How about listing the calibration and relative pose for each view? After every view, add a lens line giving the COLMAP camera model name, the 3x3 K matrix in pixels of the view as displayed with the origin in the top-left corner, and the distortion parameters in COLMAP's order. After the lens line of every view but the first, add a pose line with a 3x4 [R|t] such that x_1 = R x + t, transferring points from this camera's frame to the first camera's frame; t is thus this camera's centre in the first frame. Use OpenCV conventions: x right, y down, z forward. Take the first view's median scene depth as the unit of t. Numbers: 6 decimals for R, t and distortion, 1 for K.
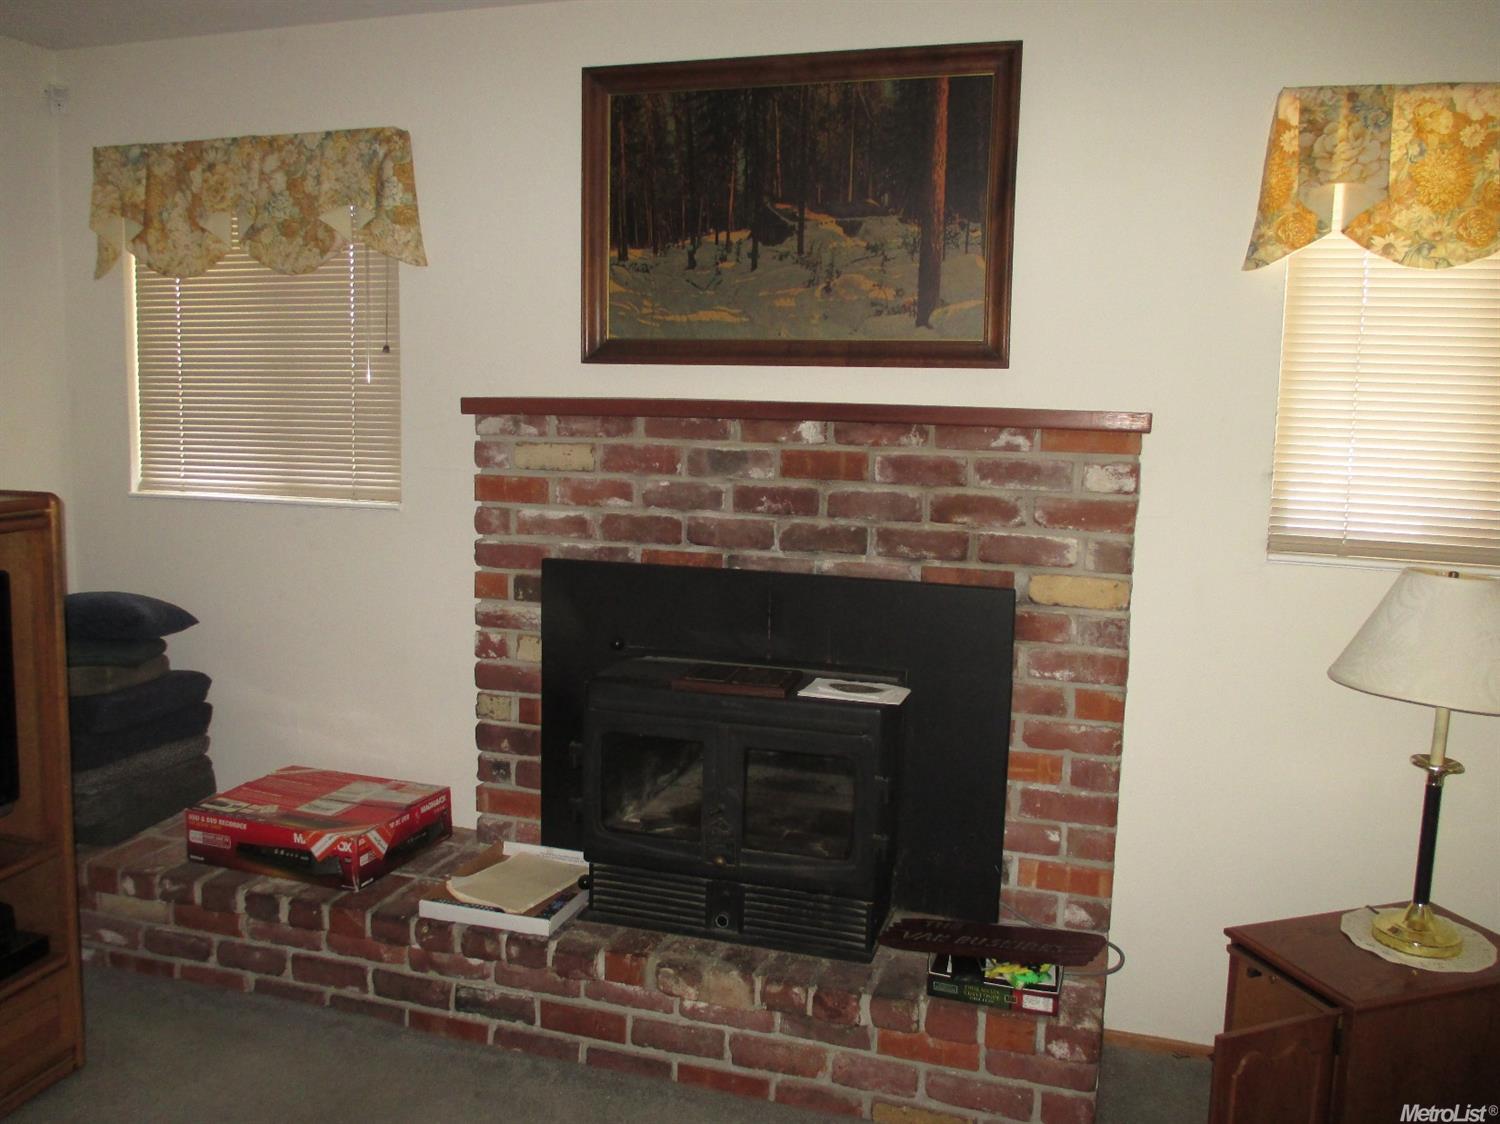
lens RADIAL K [[1196.7, 0, 747.4], [0, 1196.7, 554.4], [0, 0, 1]] dist [-0.072980, 0.019521]
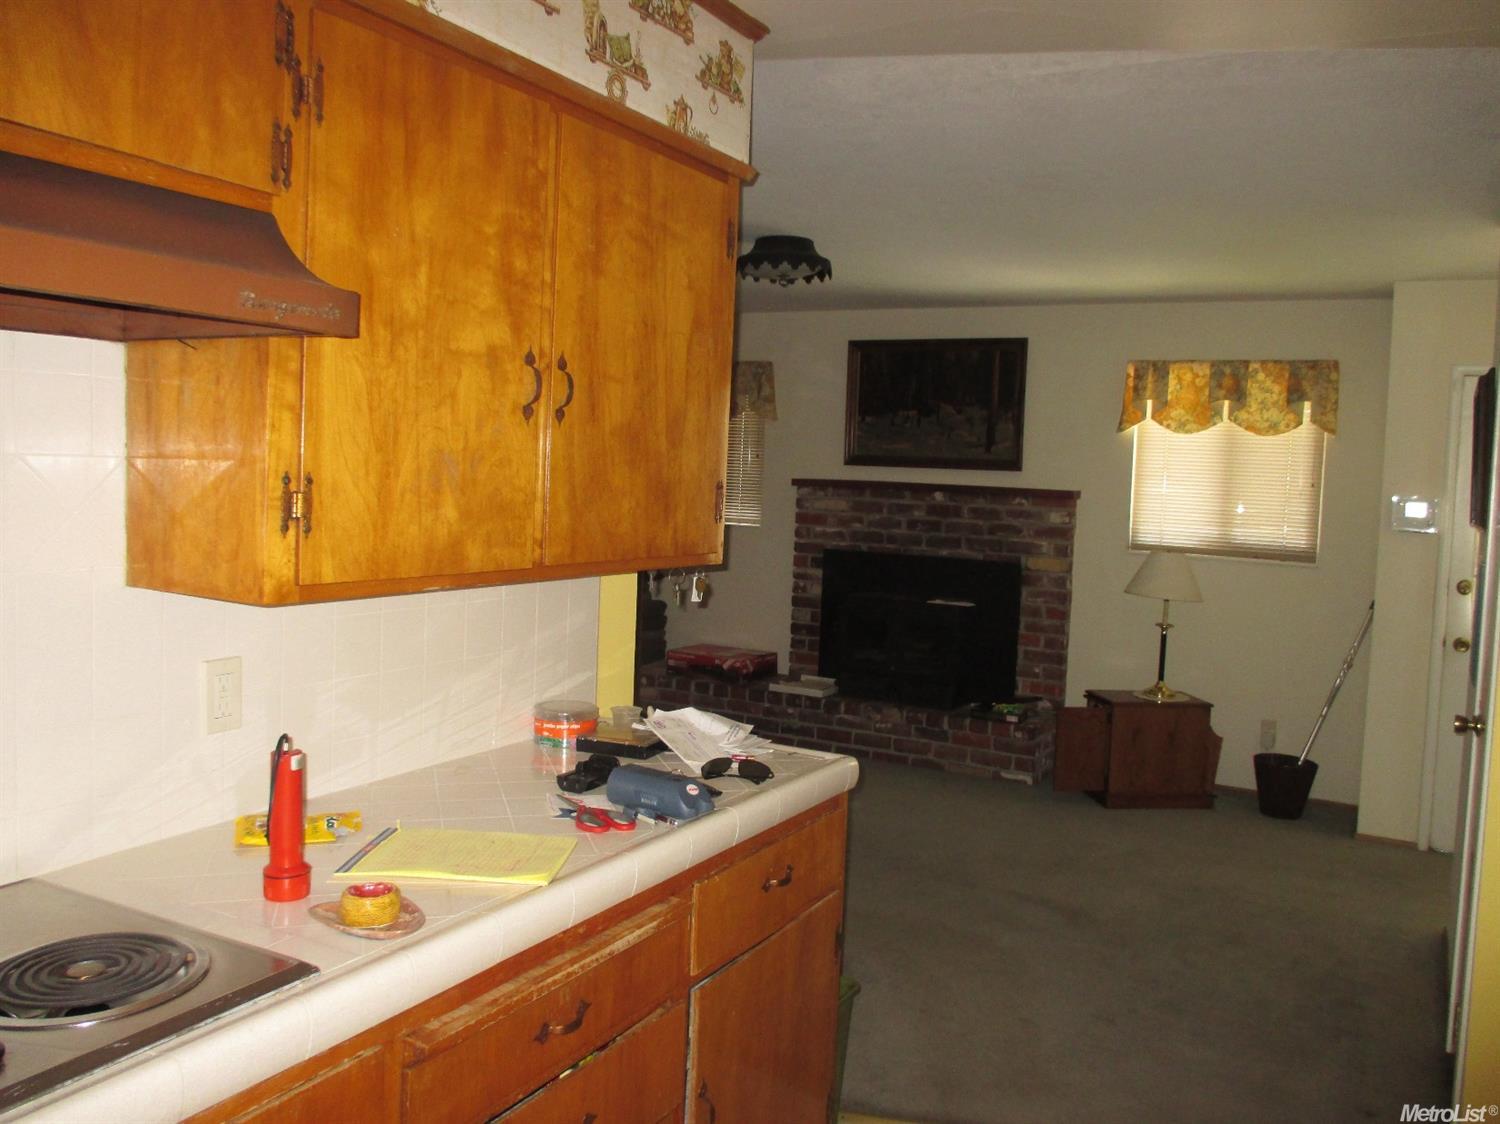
lens RADIAL K [[1196.7, 0, 808.4], [0, 1196.7, 559.3], [0, 0, 1]] dist [-0.072980, 0.019521]
pose [[0.987451, 0.030142, -0.155020, 0.172176], [-0.040246, 0.997236, -0.062455, 0.185002], [0.152709, 0.067910, 0.985935, -1.402608]]
